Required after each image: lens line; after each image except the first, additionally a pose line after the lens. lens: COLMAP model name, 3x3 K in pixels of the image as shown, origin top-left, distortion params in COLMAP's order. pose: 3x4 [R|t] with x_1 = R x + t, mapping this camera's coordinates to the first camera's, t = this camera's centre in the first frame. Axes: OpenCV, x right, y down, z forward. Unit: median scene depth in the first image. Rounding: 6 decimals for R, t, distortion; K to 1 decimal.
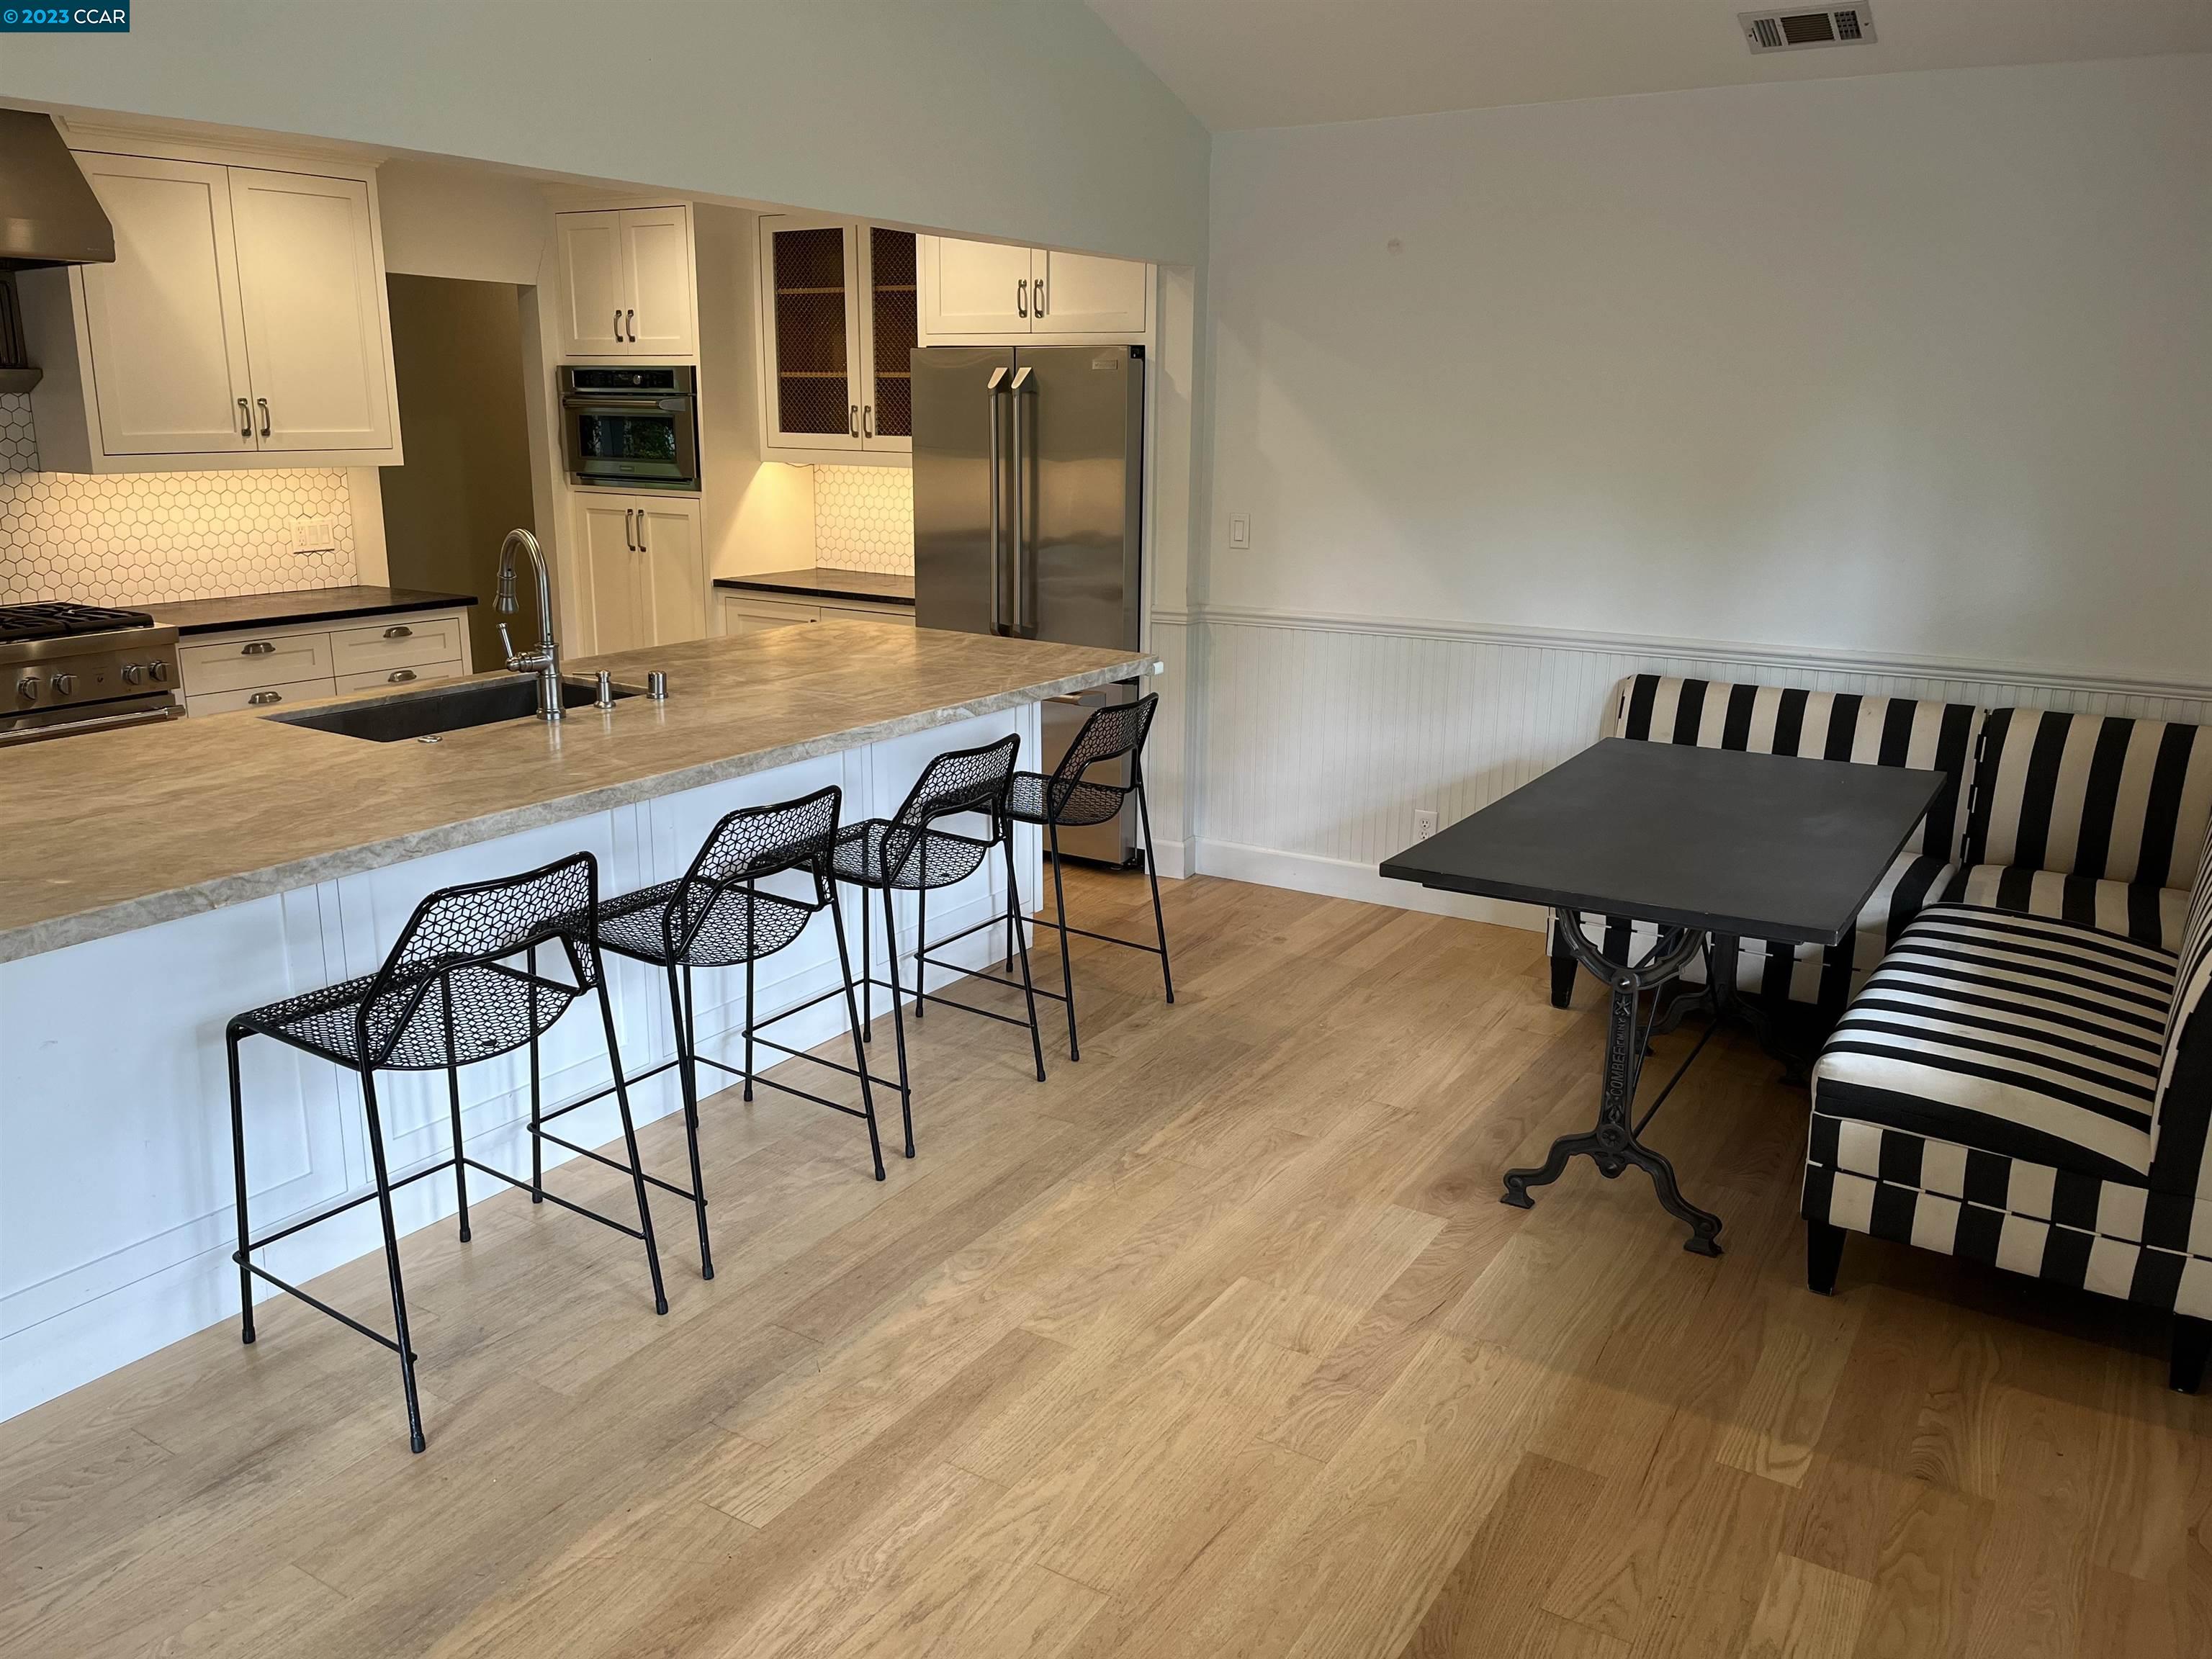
lens RADIAL K [[1682.3, 0, 1105.5], [0, 1682.3, 805.9], [0, 0, 1]] dist [0.016801, -0.001521]
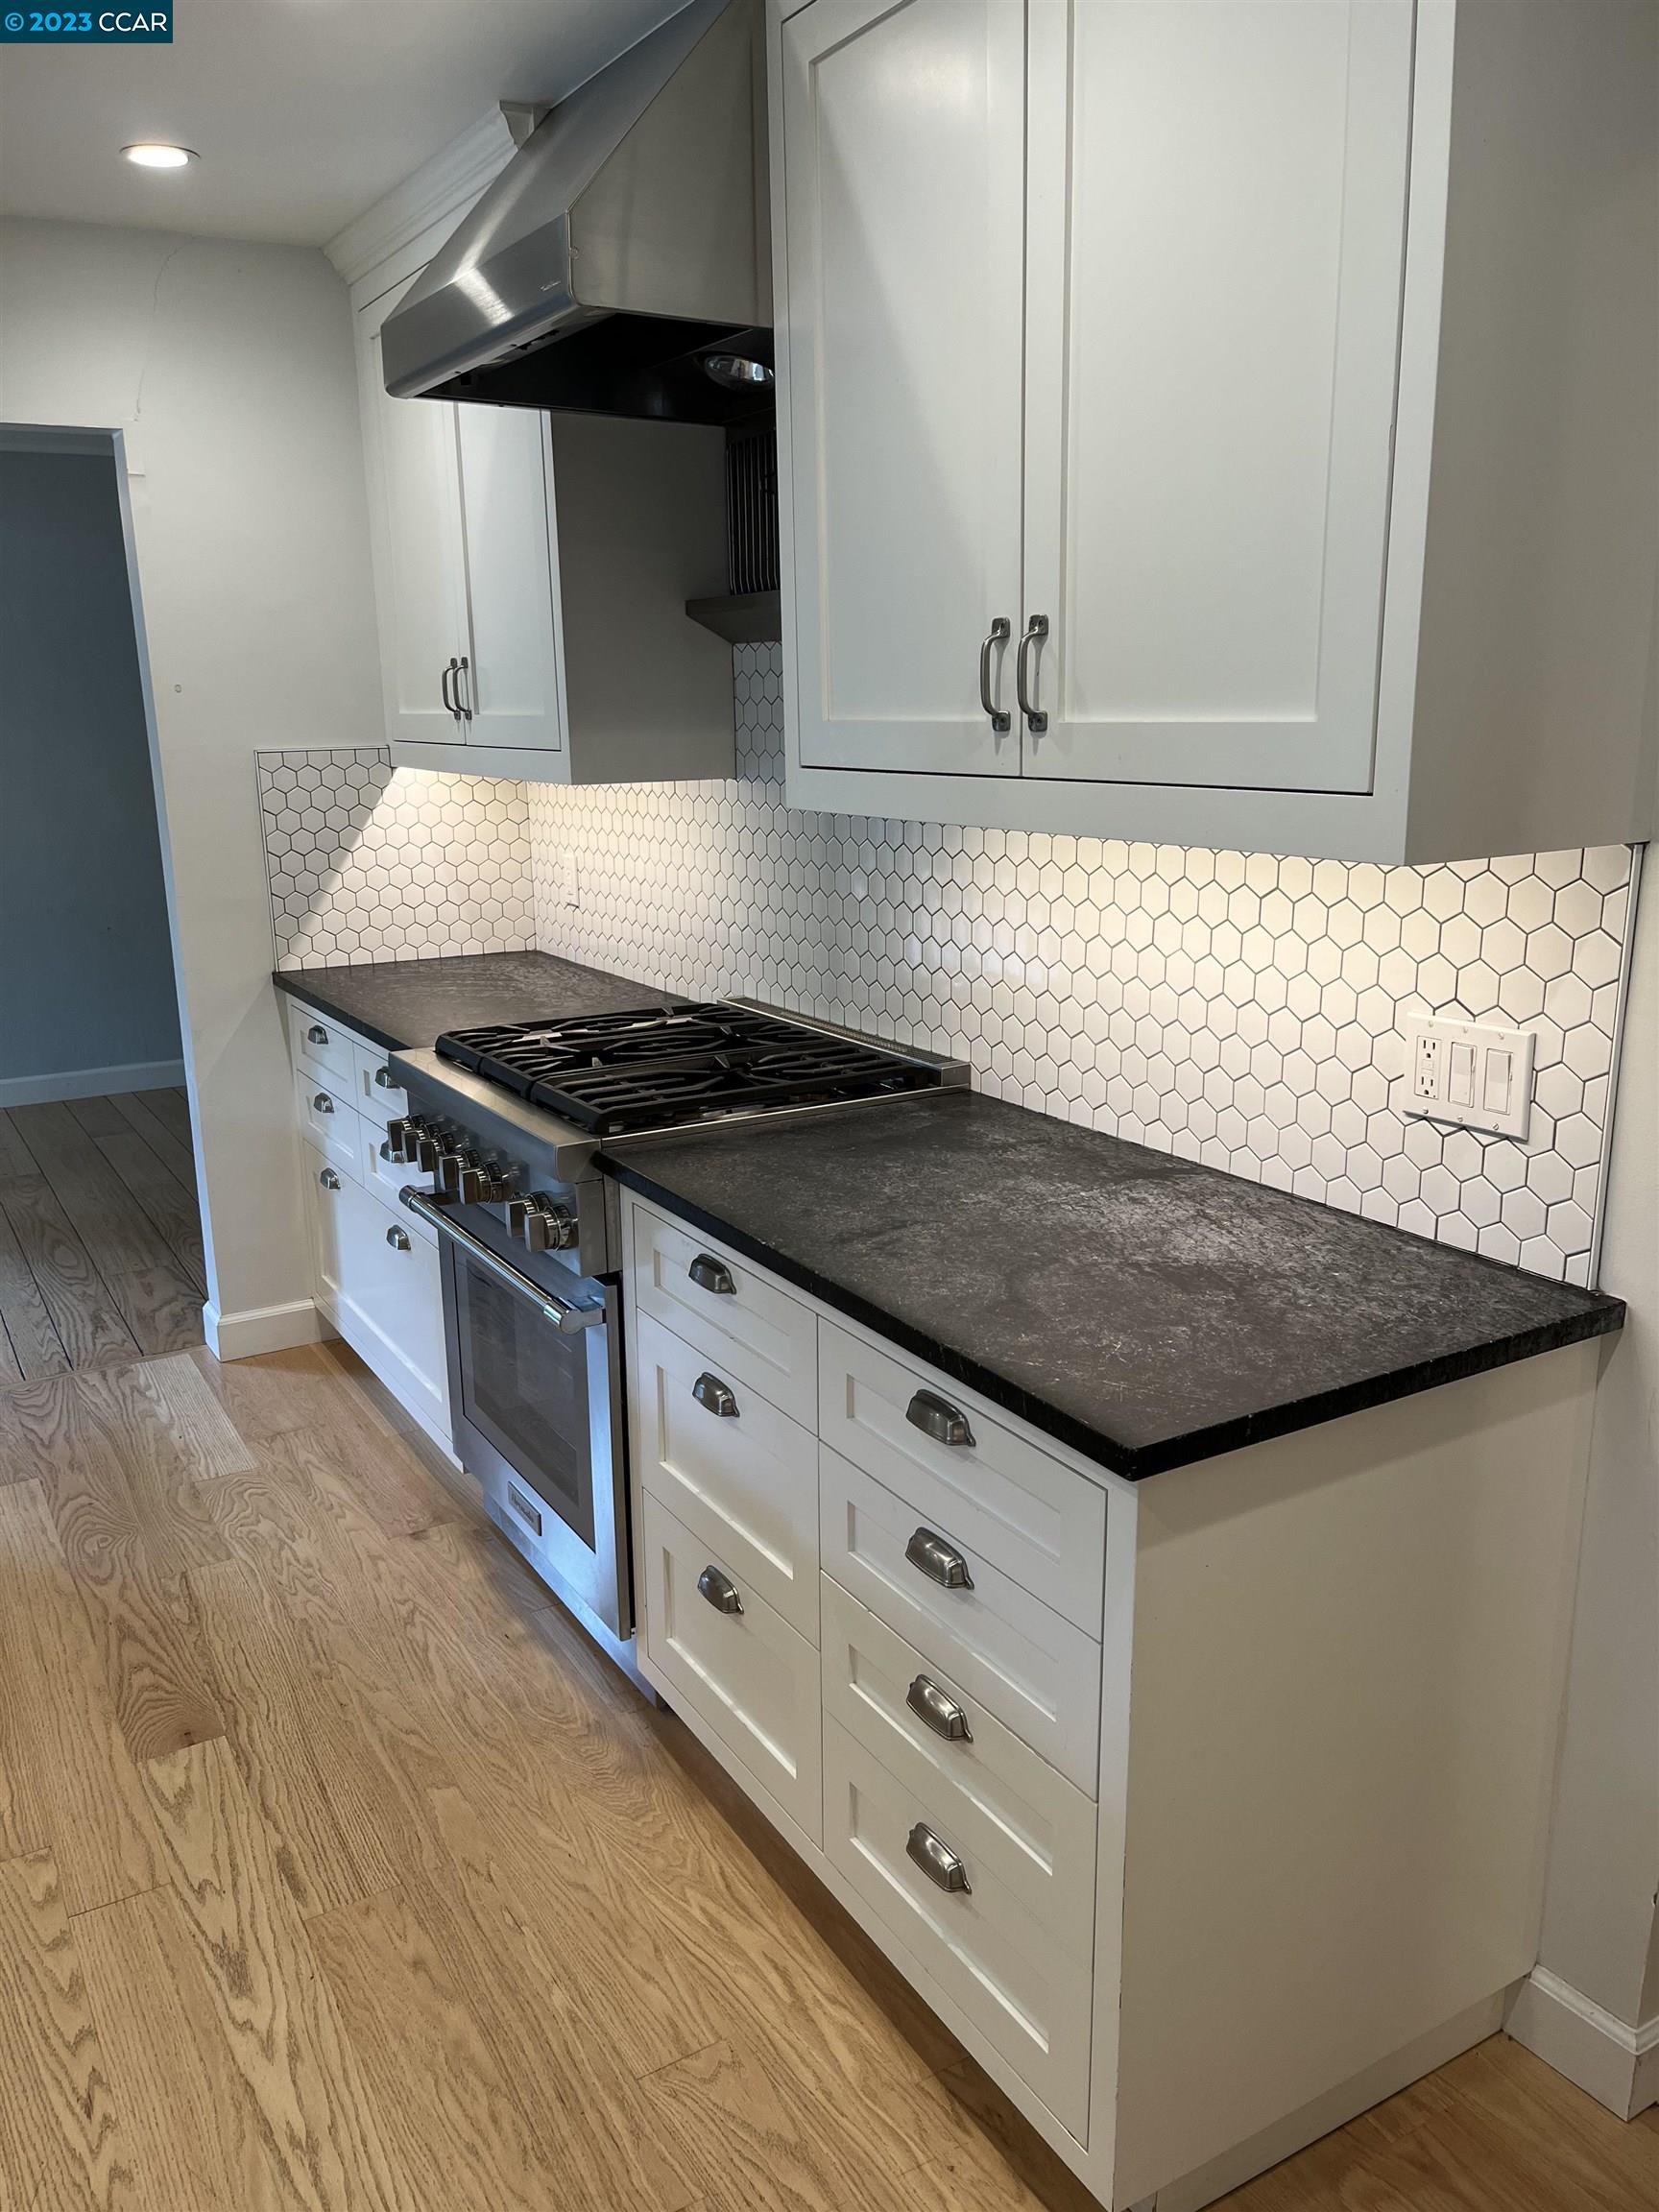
lens RADIAL K [[1667.8, 0, 847.2], [0, 1667.8, 1113.1], [0, 0, 1]] dist [0.082875, -0.120063]
pose [[-0.423513, 0.219712, -0.878842, -0.157030], [-0.204717, 0.921833, 0.329113, -0.219412], [0.882455, 0.319298, -0.345430, 0.967383]]
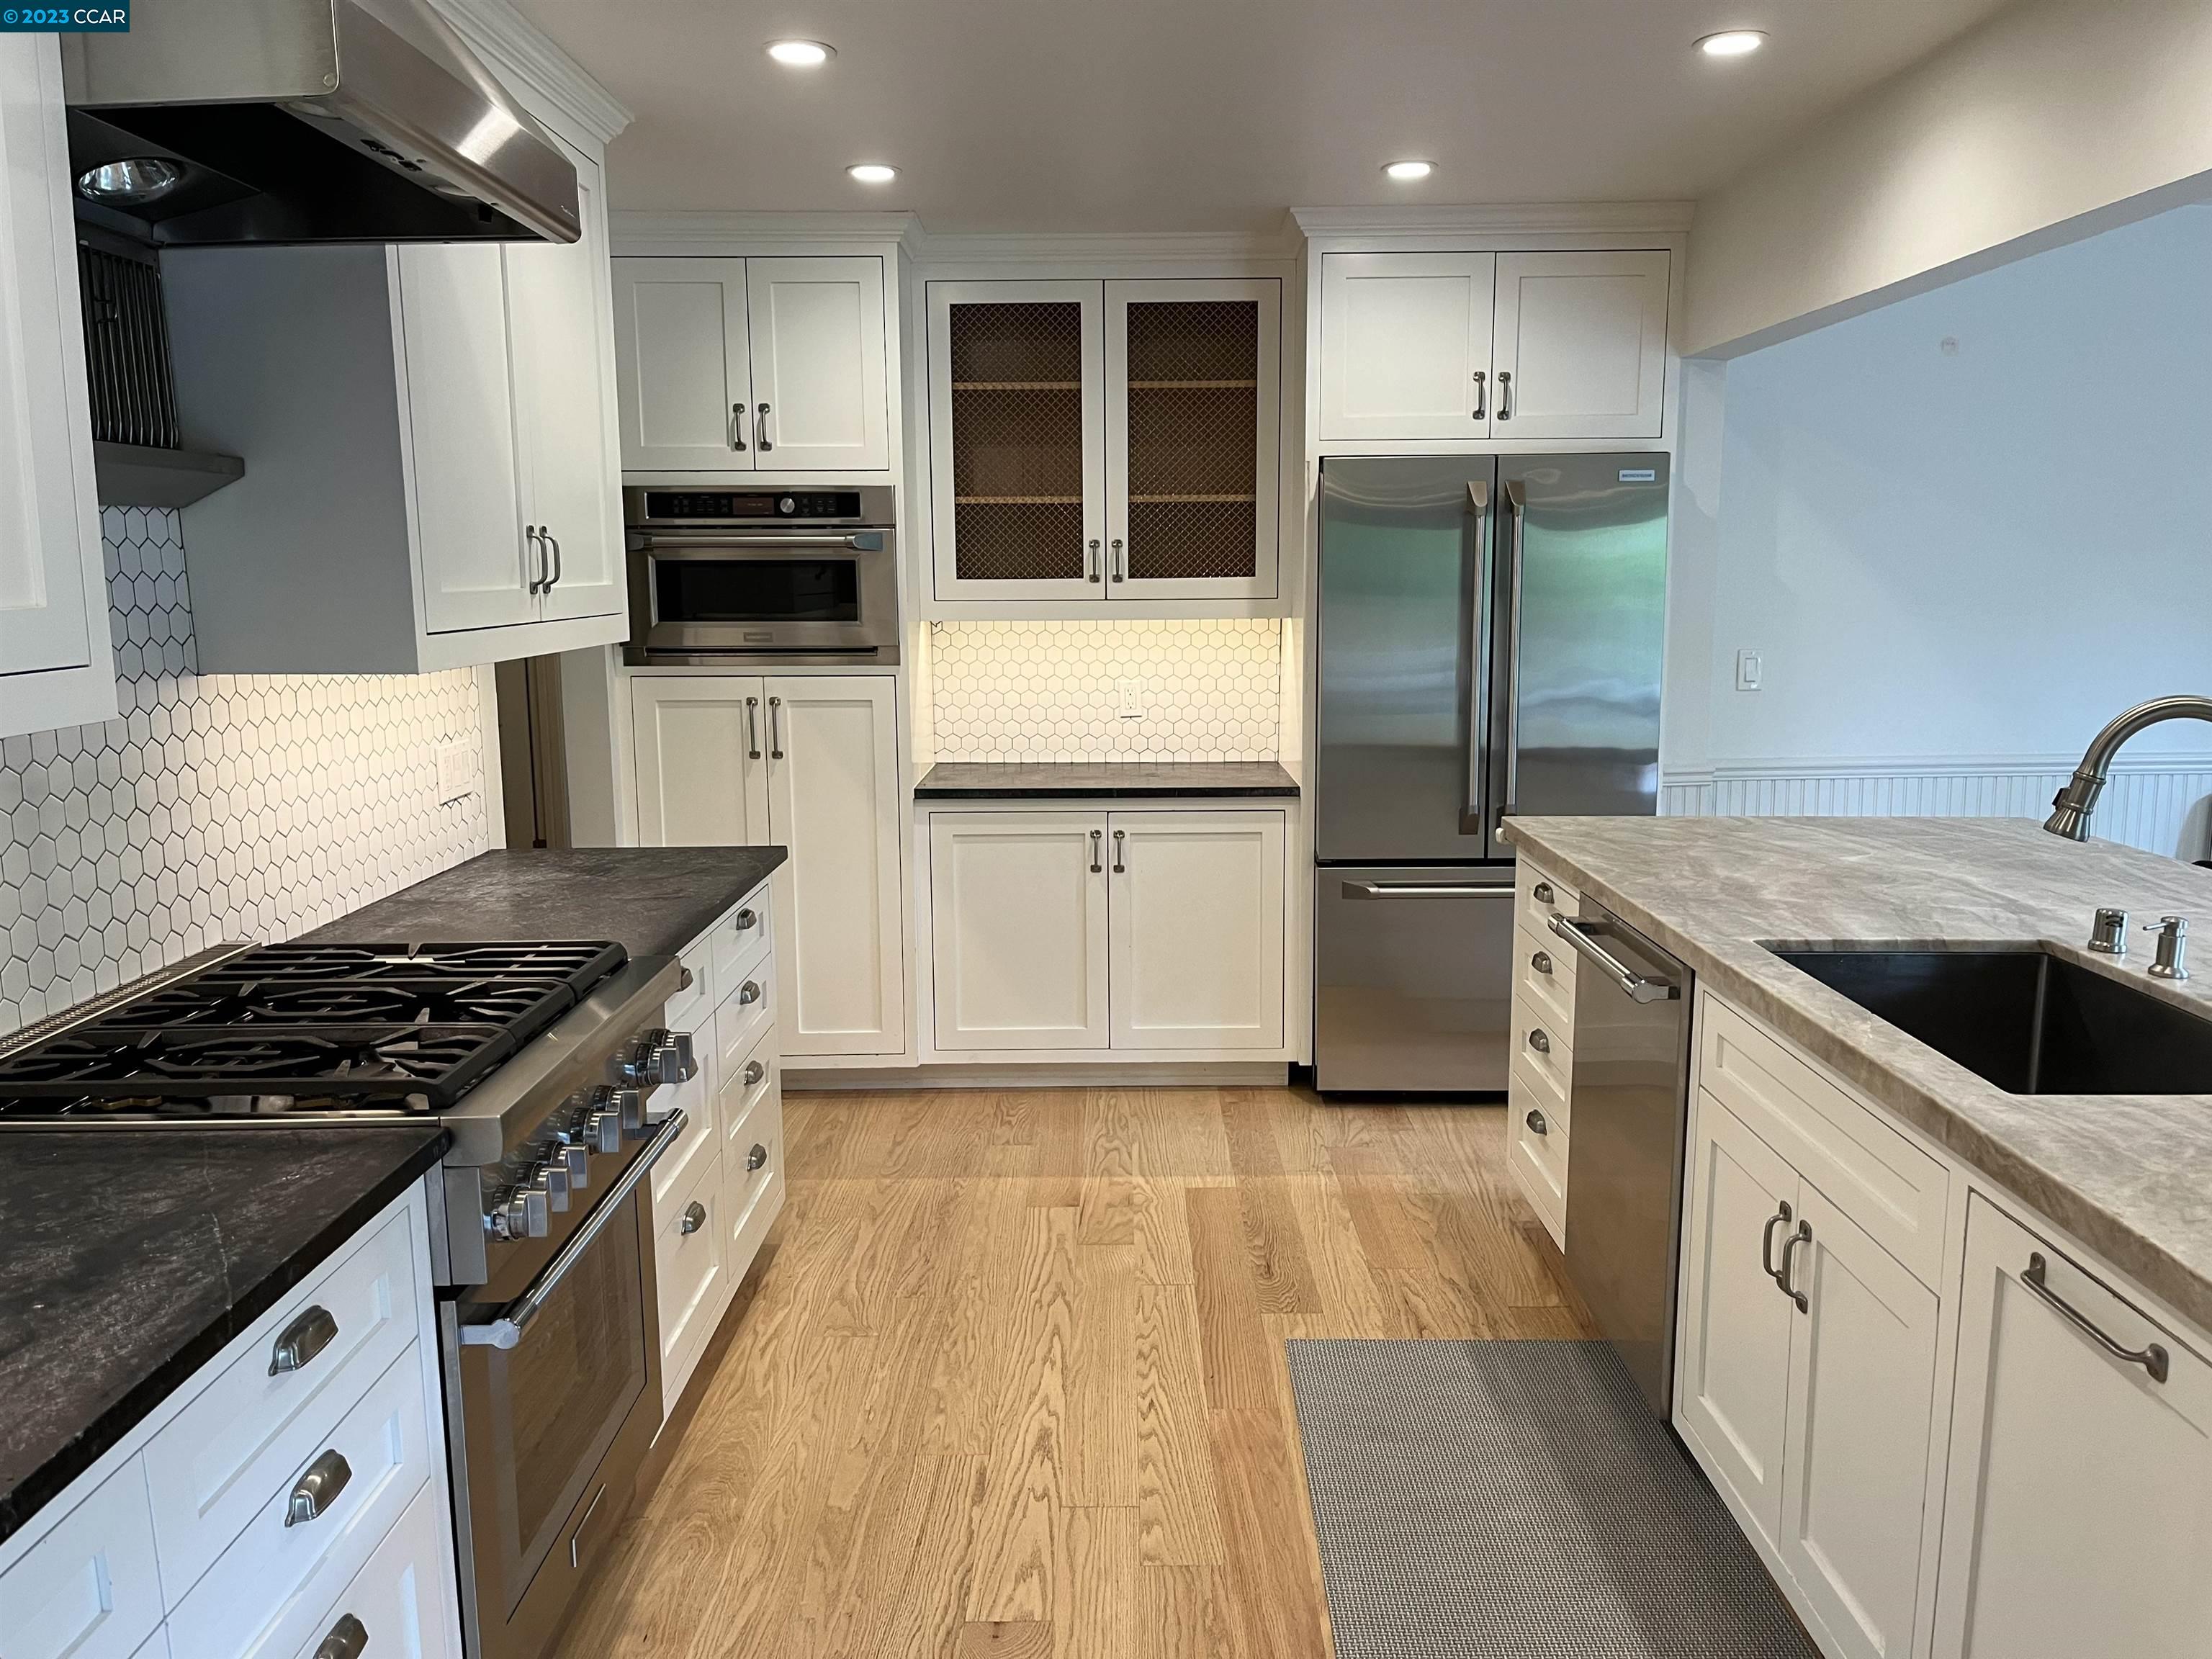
lens RADIAL K [[1667.8, 0, 1107.5], [0, 1667.8, 834.3], [0, 0, 1]] dist [0.082875, -0.120063]
pose [[0.837495, -0.102824, 0.536684, -0.566490], [0.144371, 0.988875, -0.035832, -0.083478], [-0.527028, 0.107491, 0.843022, 0.396999]]
